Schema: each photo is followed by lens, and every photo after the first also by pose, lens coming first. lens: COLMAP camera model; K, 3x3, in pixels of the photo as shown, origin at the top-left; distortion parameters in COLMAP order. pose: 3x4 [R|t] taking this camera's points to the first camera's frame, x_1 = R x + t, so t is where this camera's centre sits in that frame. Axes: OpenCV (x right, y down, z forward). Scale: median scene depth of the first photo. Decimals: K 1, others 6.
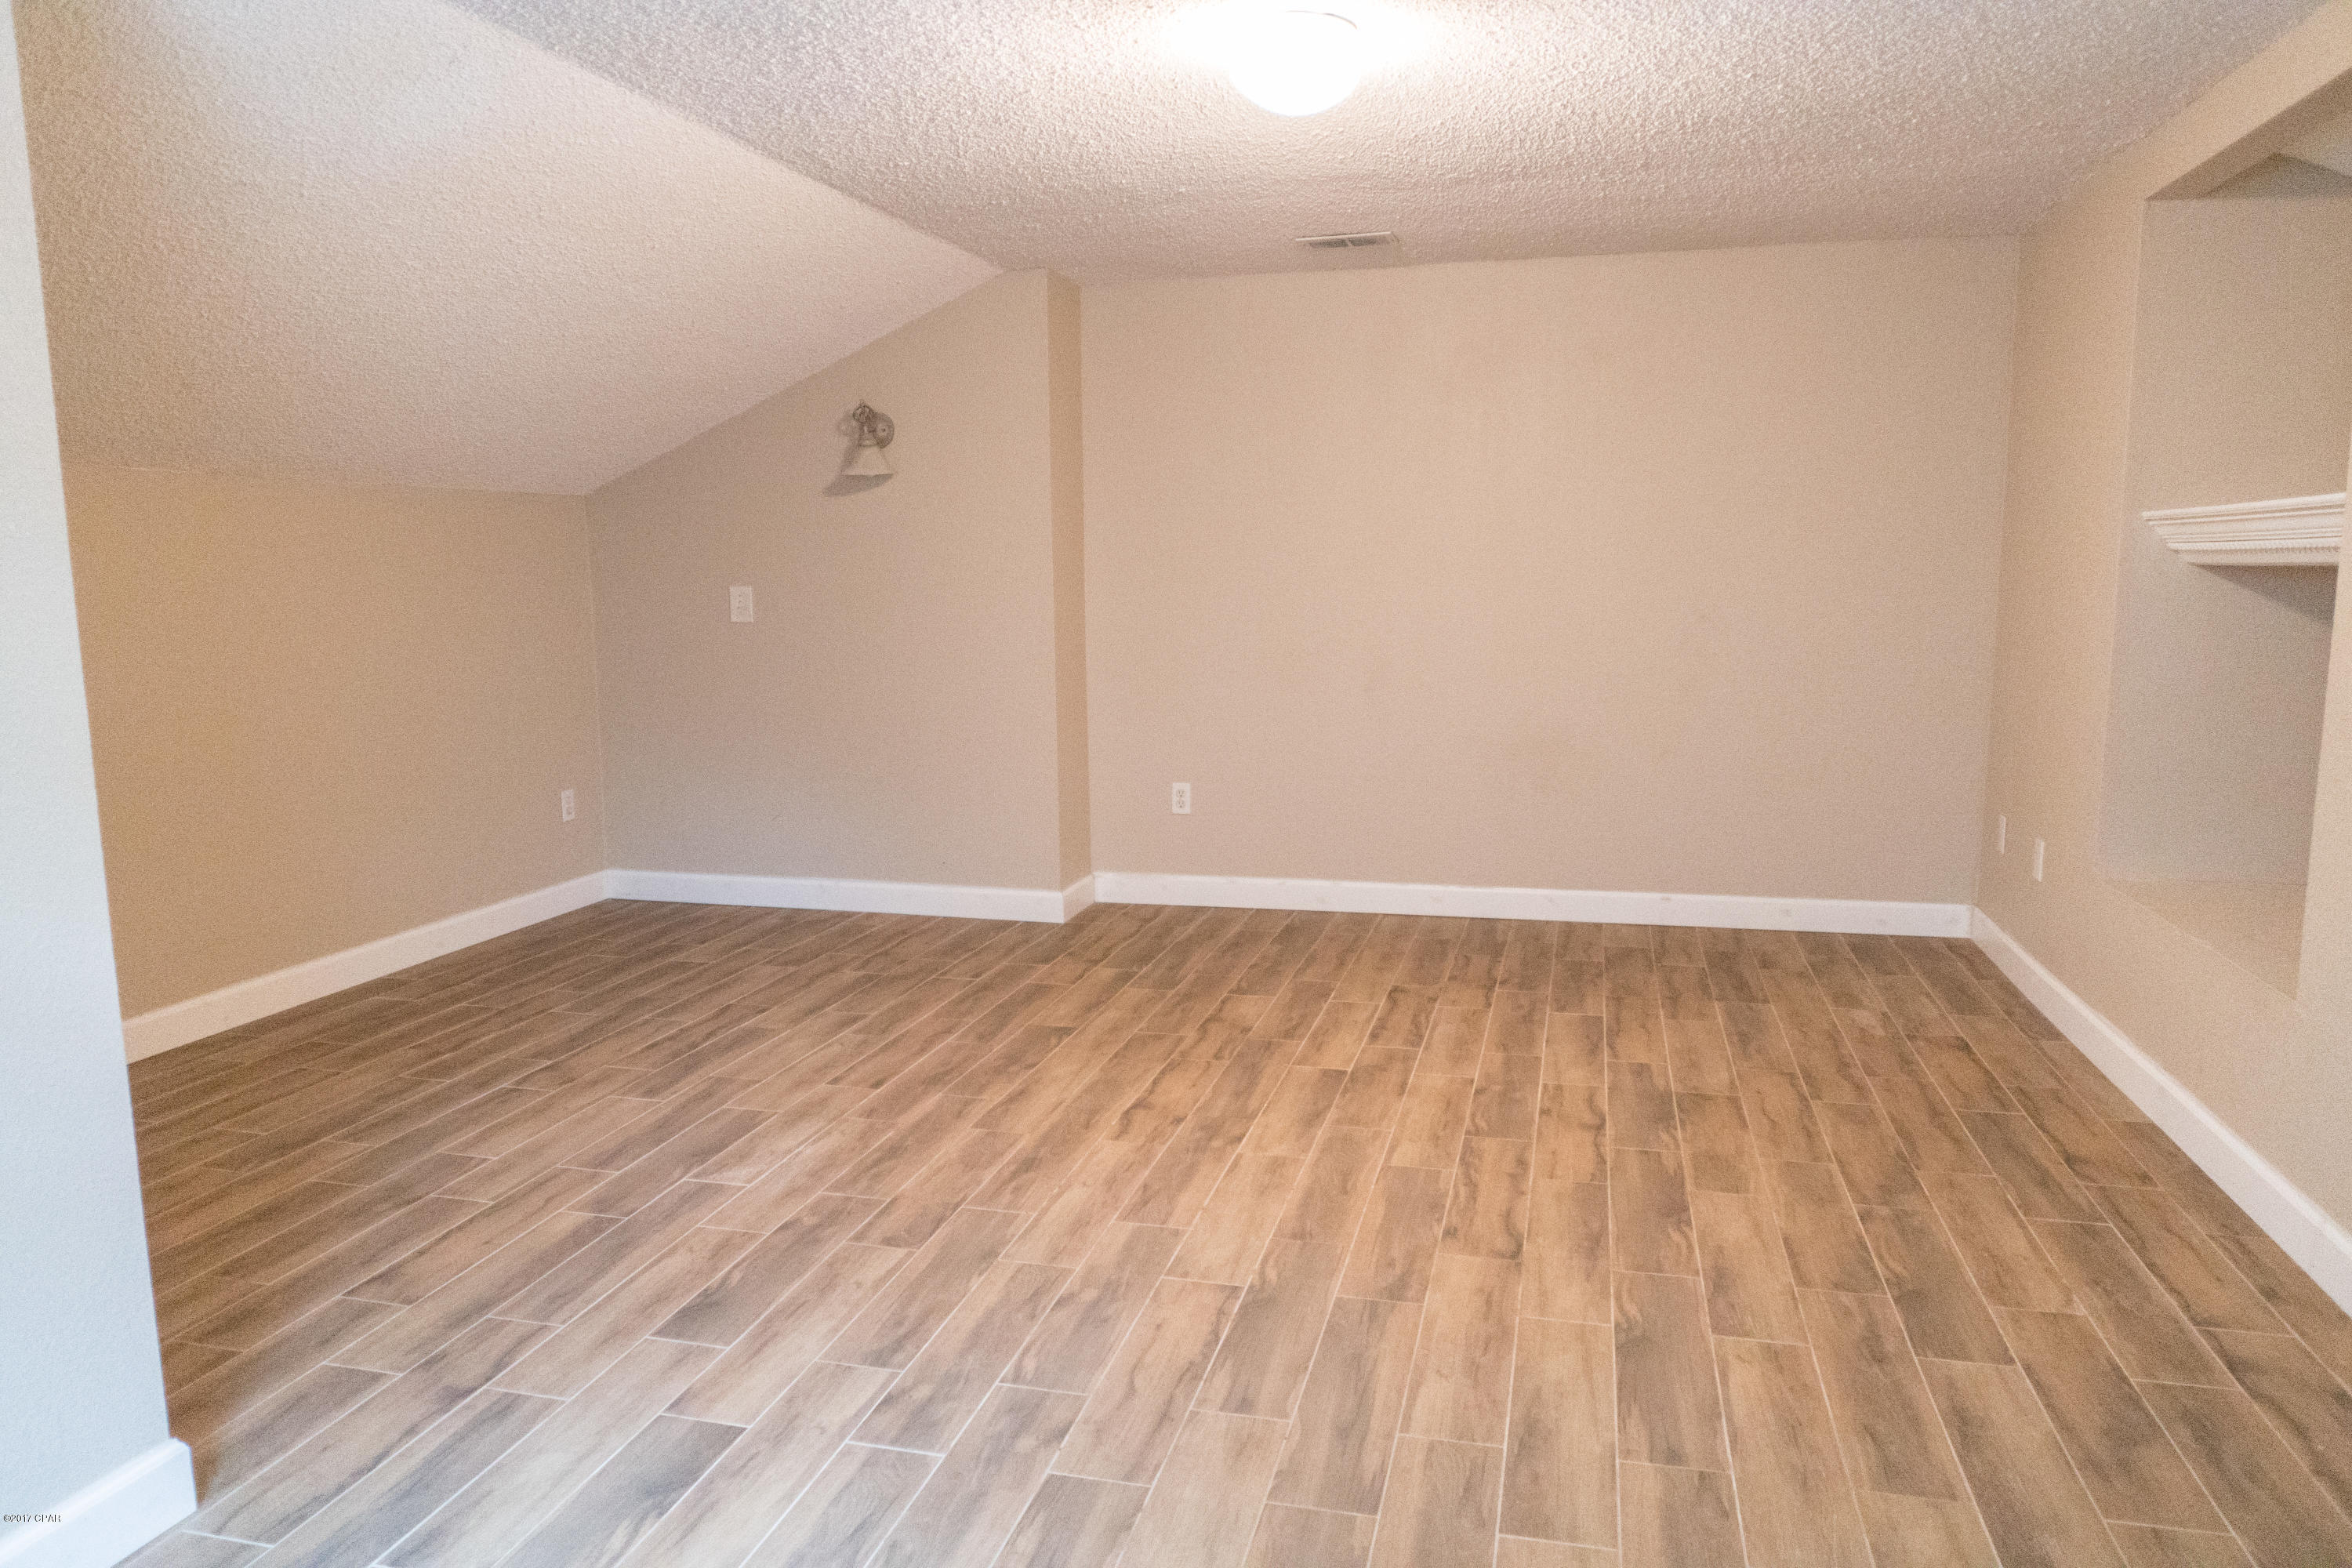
lens RADIAL K [[1570.2, 0, 1211.2], [0, 1570.2, 793.7], [0, 0, 1]] dist [-0.049892, 0.034374]
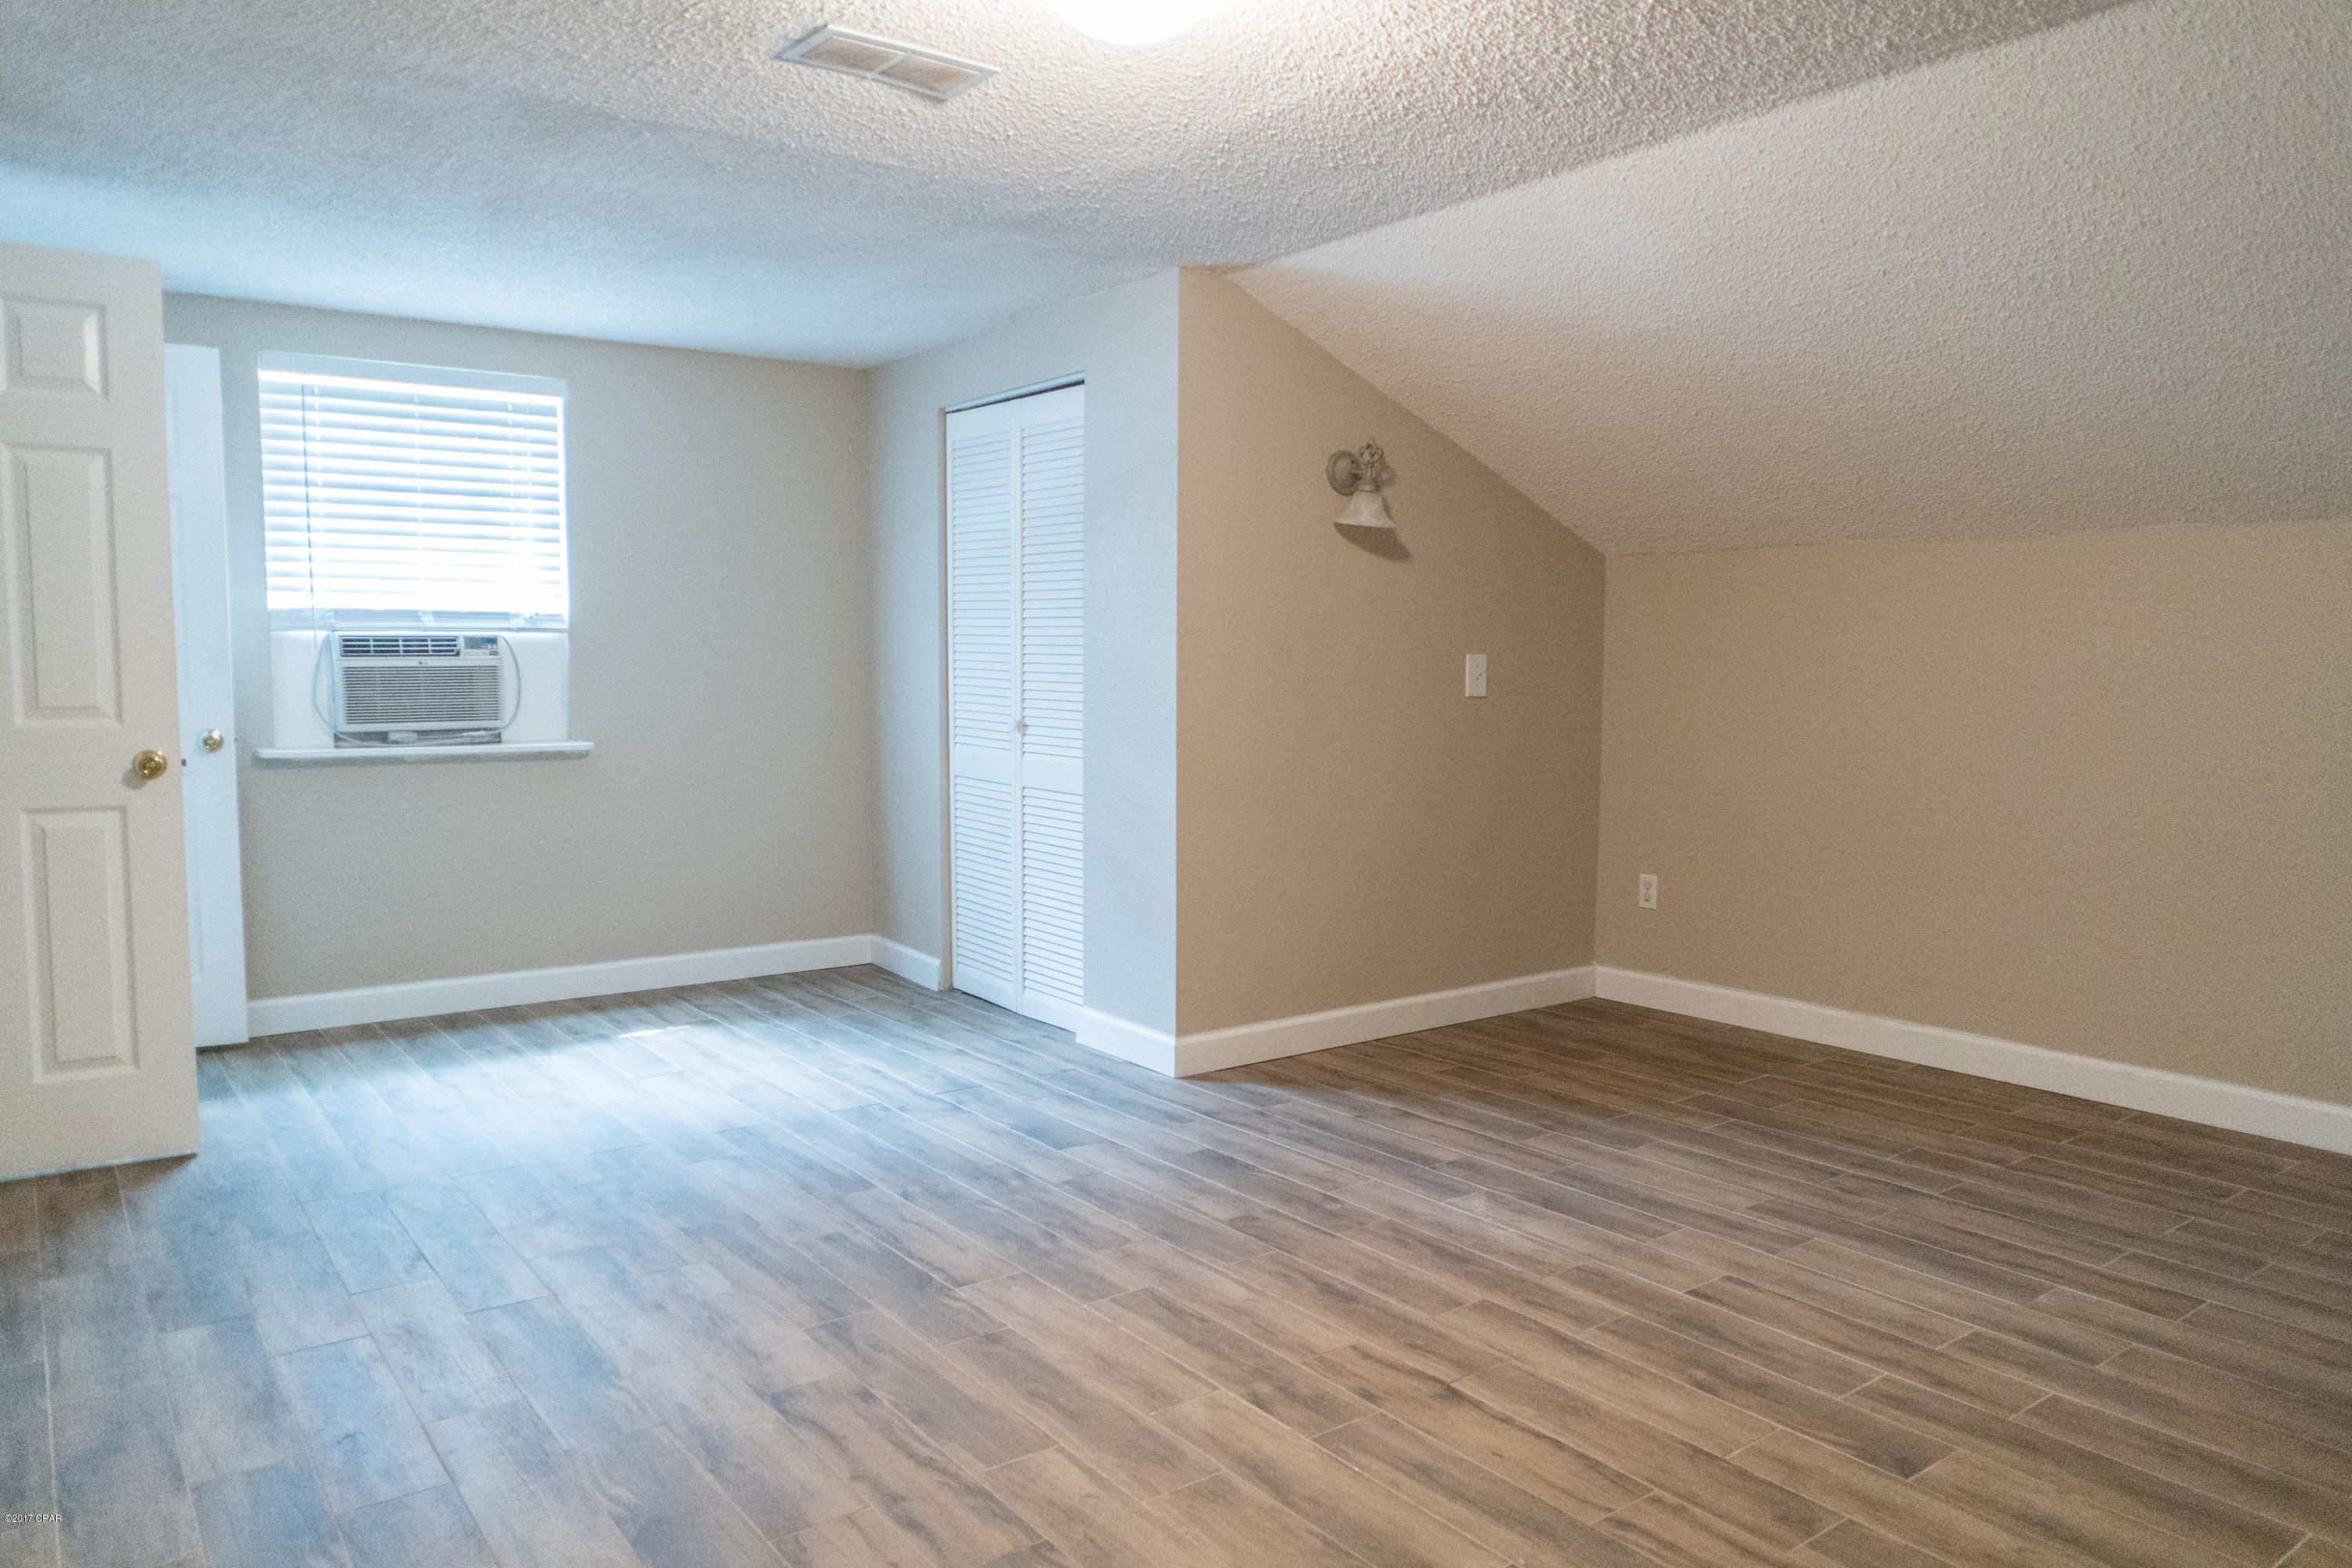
lens RADIAL K [[1570.2, 0, 1211.2], [0, 1570.2, 793.7], [0, 0, 1]] dist [-0.049892, 0.034374]
pose [[-0.623041, 0.075024, -0.778583, 0.594577], [-0.110711, 0.976910, 0.182729, -0.196006], [0.774315, 0.200045, -0.600349, 1.396546]]
